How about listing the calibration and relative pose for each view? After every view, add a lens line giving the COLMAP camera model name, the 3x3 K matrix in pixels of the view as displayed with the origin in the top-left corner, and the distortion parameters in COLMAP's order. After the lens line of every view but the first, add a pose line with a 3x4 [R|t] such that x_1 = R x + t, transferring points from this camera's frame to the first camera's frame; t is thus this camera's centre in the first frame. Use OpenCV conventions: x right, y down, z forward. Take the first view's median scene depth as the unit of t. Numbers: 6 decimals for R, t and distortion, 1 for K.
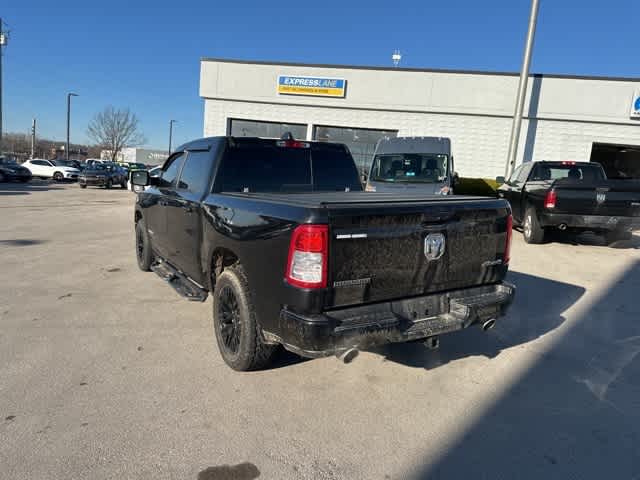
lens RADIAL K [[440.0, 0, 314.1], [0, 440.0, 237.8], [0, 0, 1]] dist [0.041873, -0.047089]
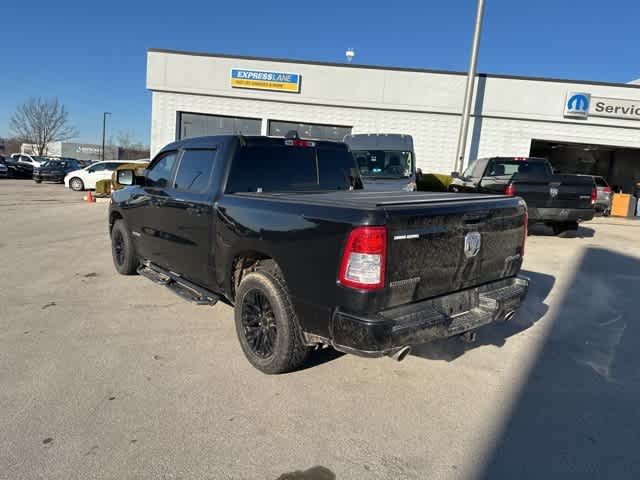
lens RADIAL K [[440.0, 0, 313.9], [0, 440.0, 239.6], [0, 0, 1]] dist [0.041873, -0.047089]
pose [[0.991429, -0.024604, 0.128308, -0.142217], [0.022562, 0.999595, 0.017348, -0.010990], [-0.128683, -0.014304, 0.991583, 0.008191]]
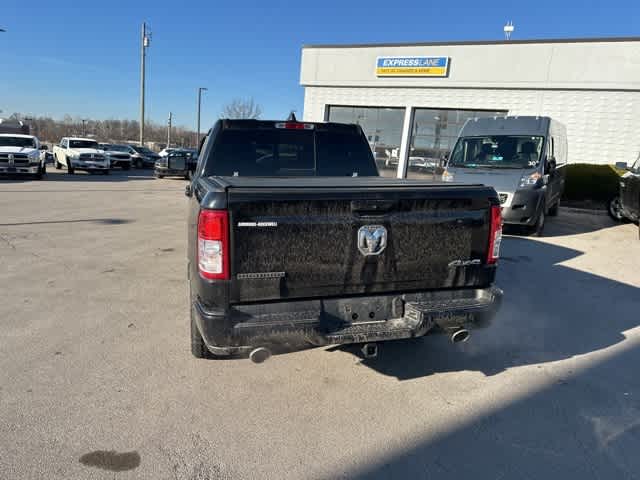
lens RADIAL K [[440.0, 0, 314.5], [0, 440.0, 237.9], [0, 0, 1]] dist [0.041873, -0.047089]
pose [[0.964496, 0.042030, -0.260731, 0.239202], [-0.034489, 0.998846, 0.033435, -0.005250], [0.261835, -0.023256, 0.964832, 0.088402]]
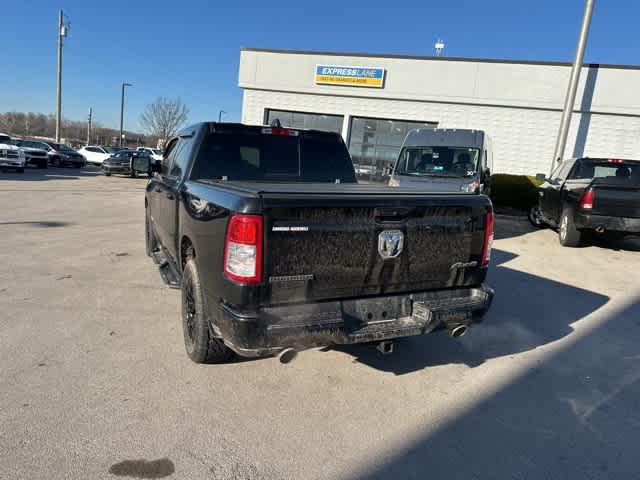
lens RADIAL K [[440.0, 0, 313.8], [0, 440.0, 241.8], [0, 0, 1]] dist [0.041873, -0.047089]
pose [[0.993966, 0.041781, -0.101421, 0.127368], [-0.039229, 0.998865, 0.027031, -0.001747], [0.102436, -0.022889, 0.994476, 0.042982]]
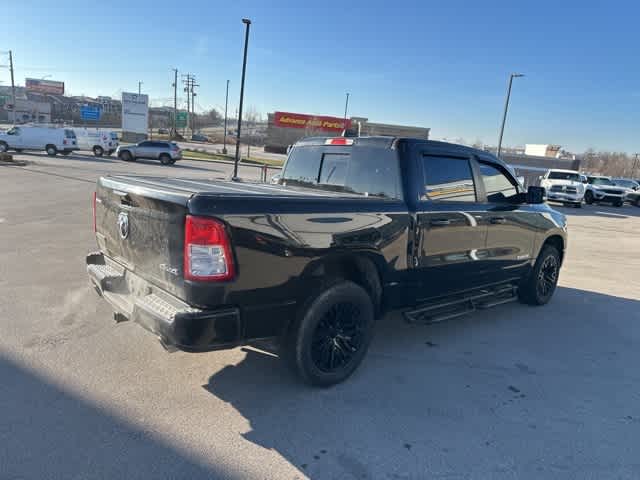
lens RADIAL K [[440.0, 0, 318.4], [0, 440.0, 240.5], [0, 0, 1]] dist [0.041873, -0.047089]
pose [[0.198804, 0.151474, -0.968263, 0.857568], [-0.206420, 0.972292, 0.109722, -0.097024], [0.958054, 0.178056, 0.224563, 0.751432]]
